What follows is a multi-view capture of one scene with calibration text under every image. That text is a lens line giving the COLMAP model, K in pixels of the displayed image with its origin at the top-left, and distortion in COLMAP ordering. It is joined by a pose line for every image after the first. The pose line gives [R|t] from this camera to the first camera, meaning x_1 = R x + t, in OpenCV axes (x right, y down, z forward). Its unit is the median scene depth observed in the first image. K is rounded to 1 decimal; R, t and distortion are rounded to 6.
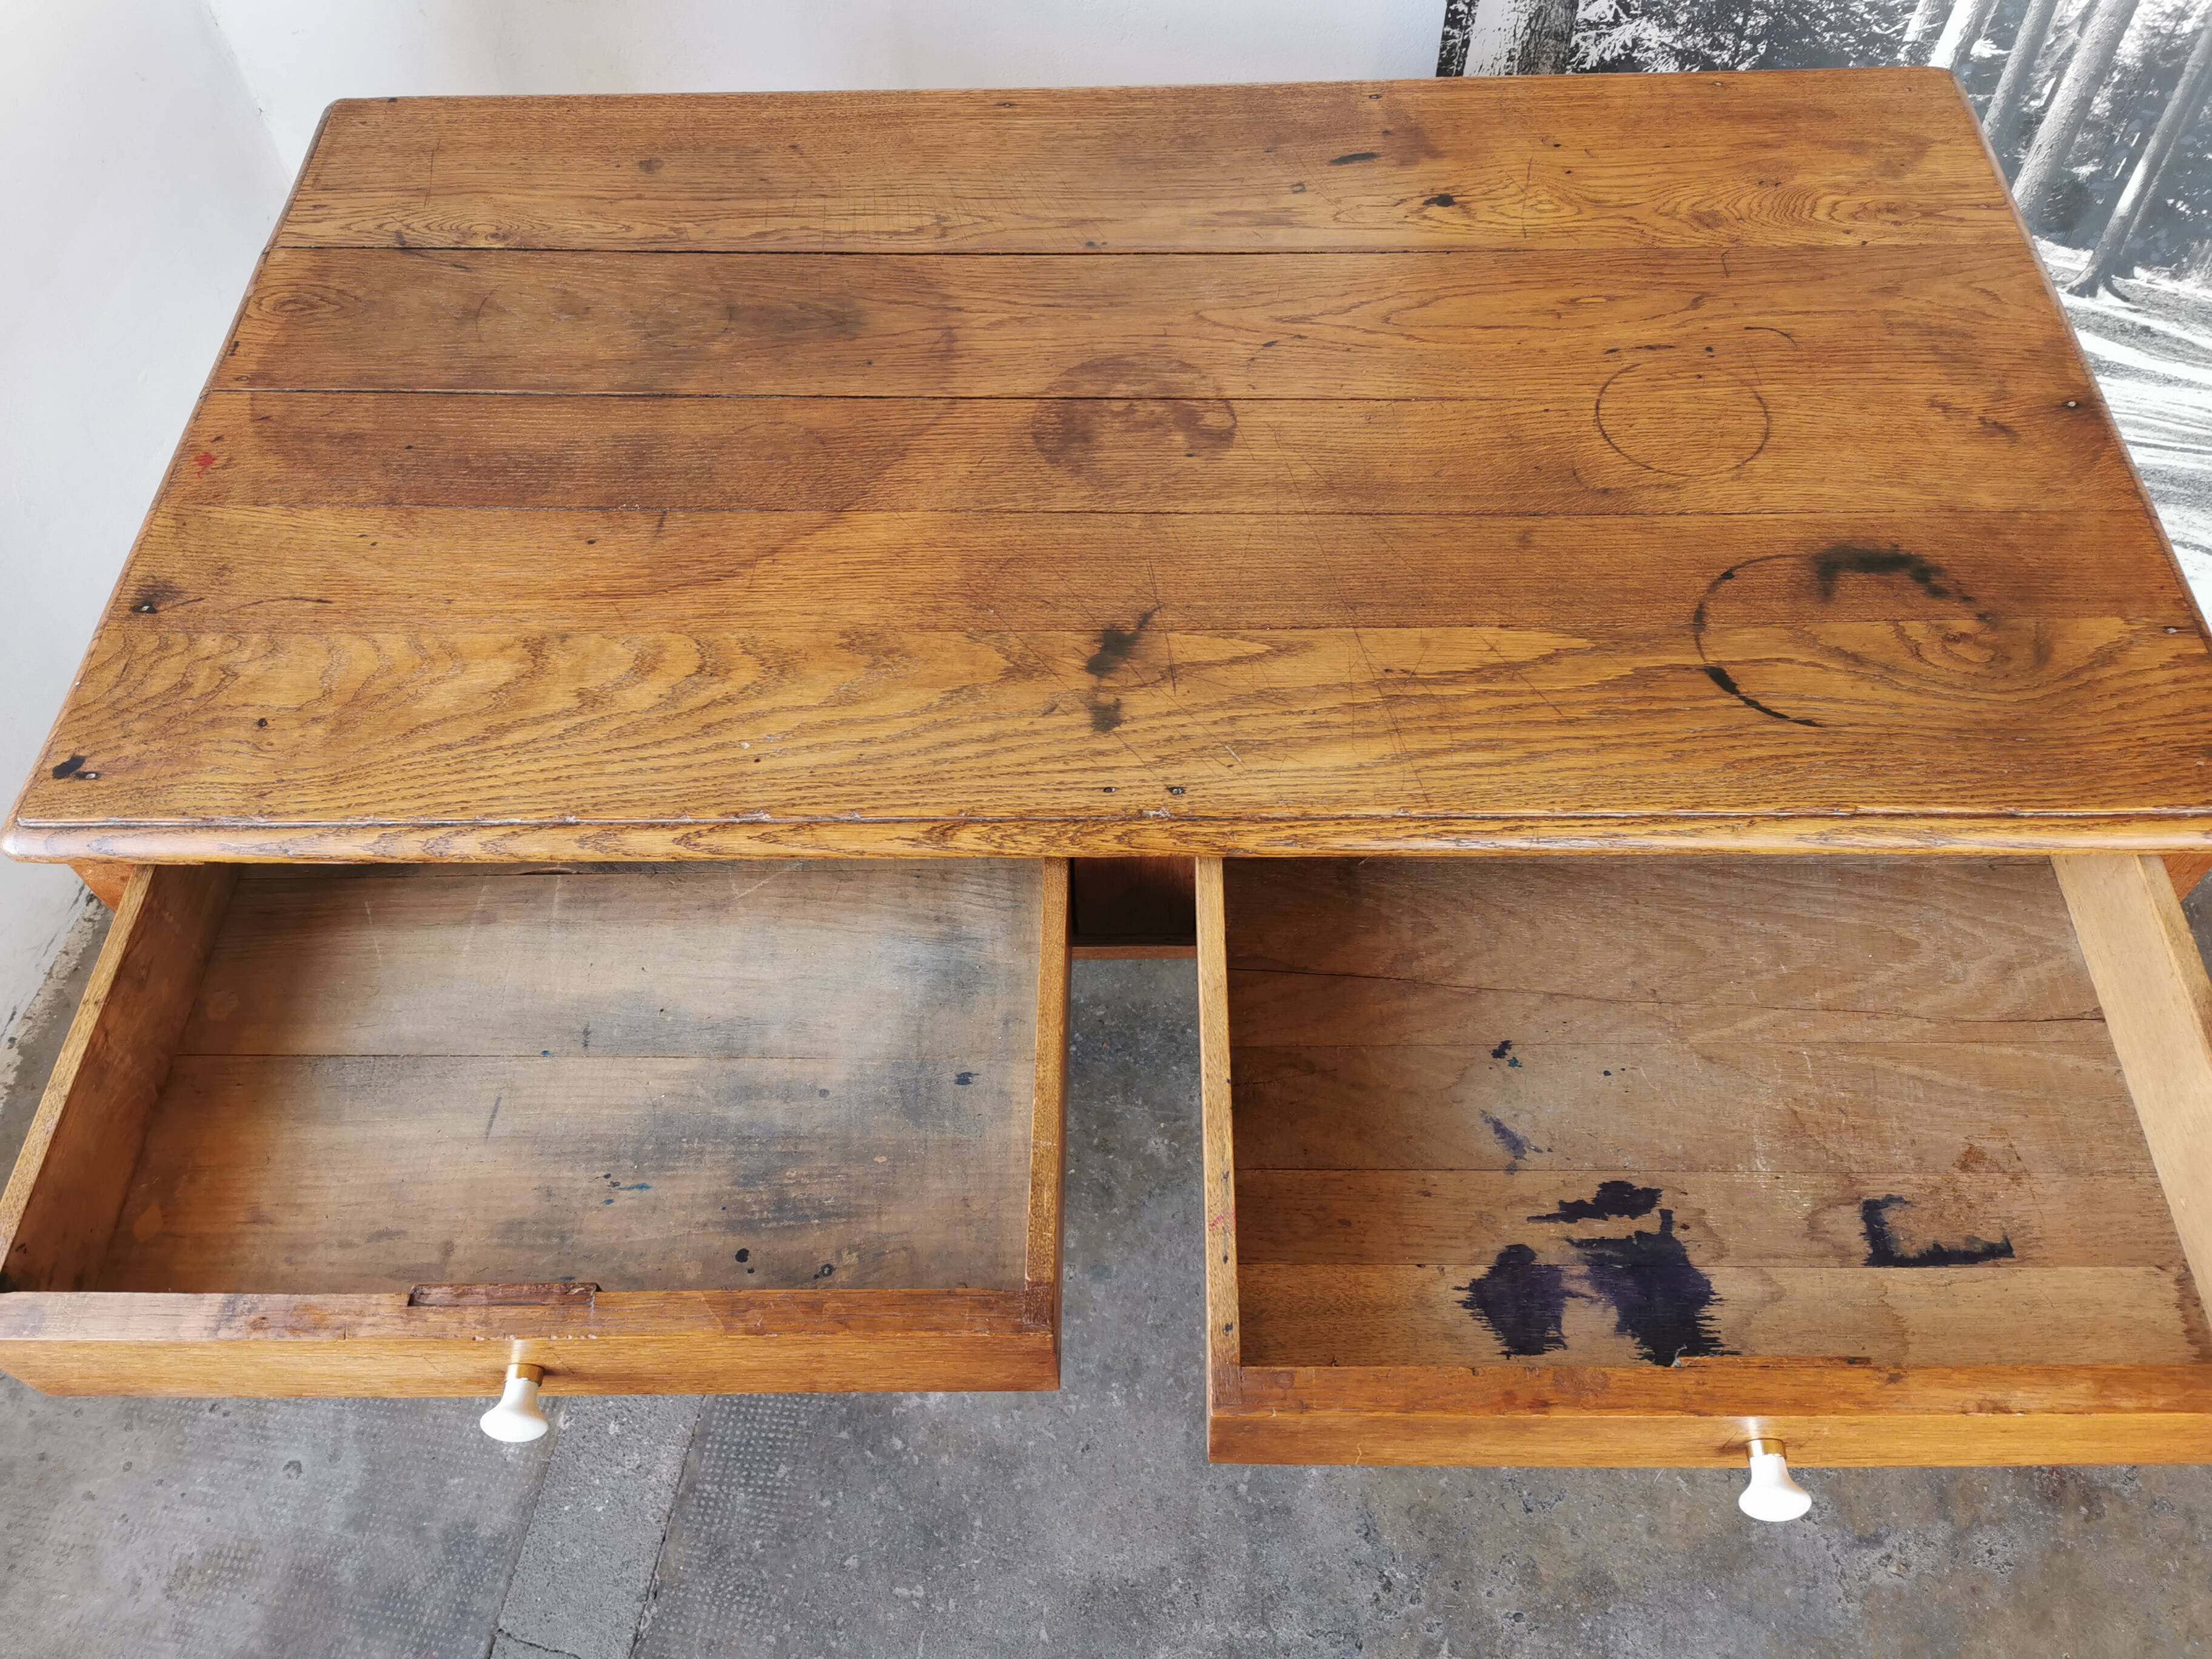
lens RADIAL K [[1708.5, 0, 1109.2], [0, 1708.5, 821.7], [0, 0, 1]] dist [0.047247, -0.072501]
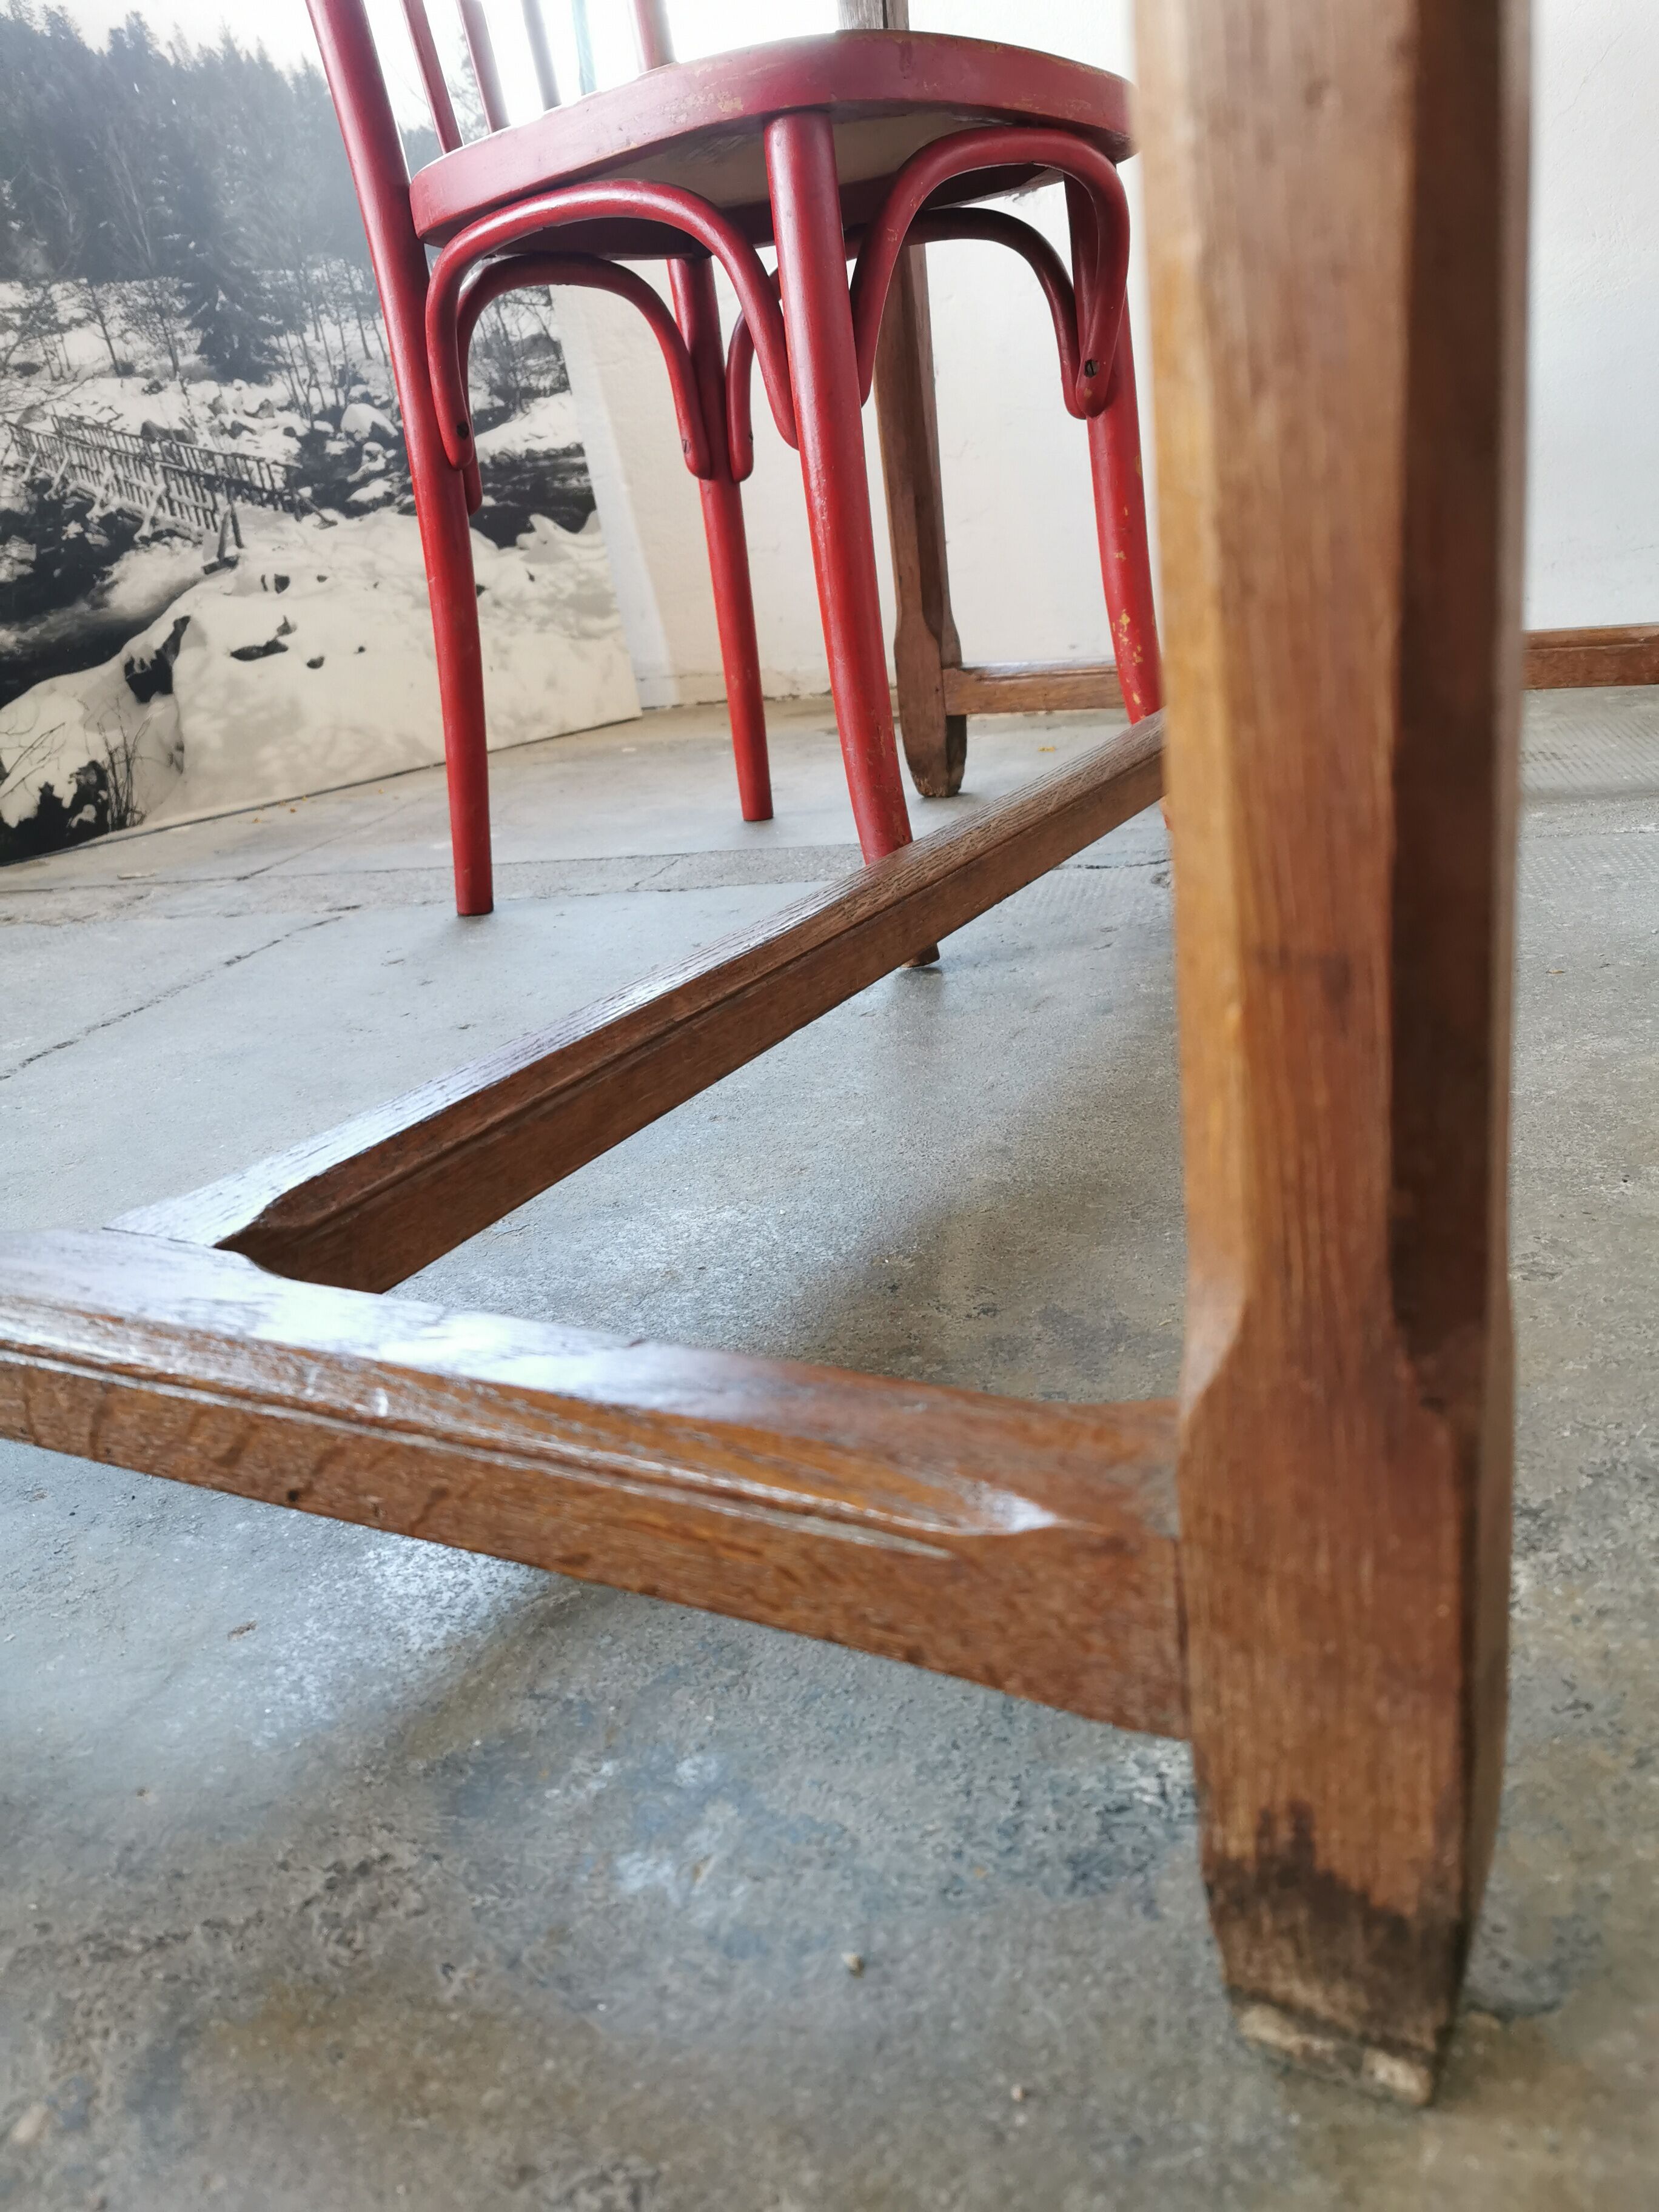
lens RADIAL K [[1700.4, 0, 822.5], [0, 1700.4, 1100.7], [0, 0, 1]] dist [0.058170, -0.086812]
pose [[-0.073653, 0.375409, -0.923928, 0.841594], [-0.755942, 0.583261, 0.297252, 0.275142], [0.650482, 0.720329, 0.240829, 1.256394]]
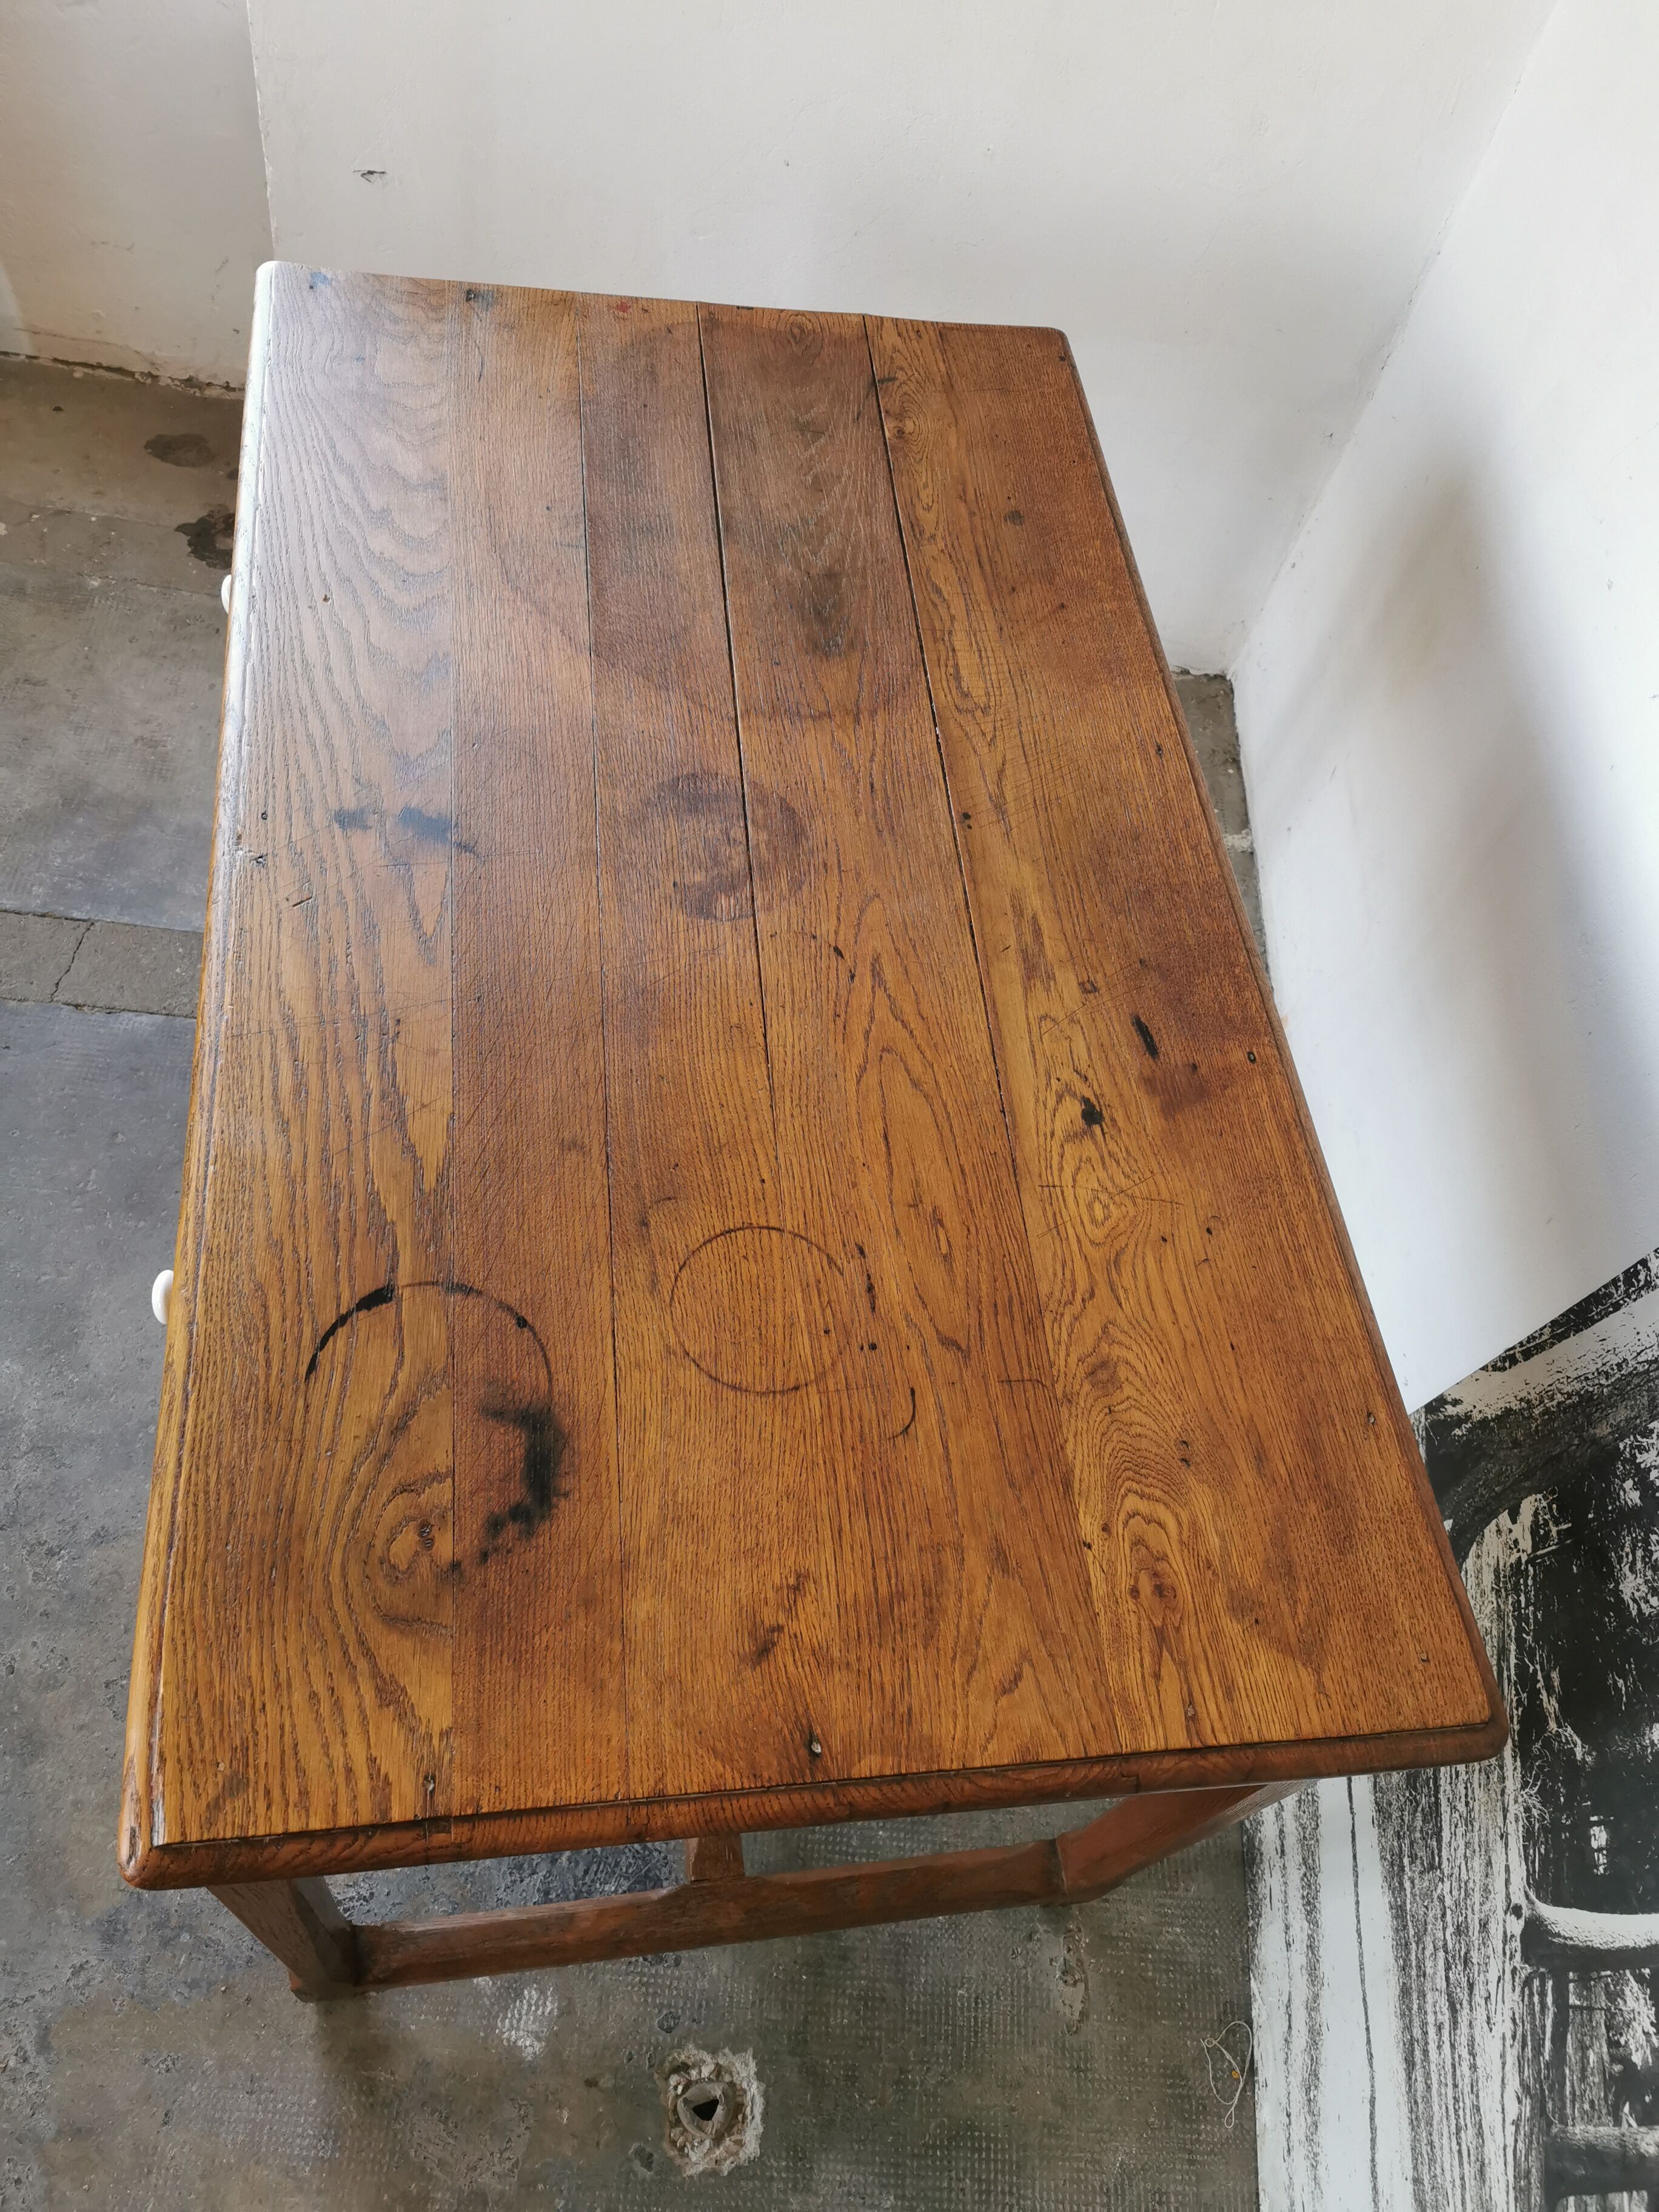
lens RADIAL K [[1700.4, 0, 835.2], [0, 1700.4, 1110.6], [0, 0, 1]] dist [0.058170, -0.086812]
pose [[0.124152, 0.857456, -0.499355, 0.736079], [-0.901322, 0.307916, 0.304641, -0.607727], [0.414976, 0.412257, 0.811073, 0.261060]]
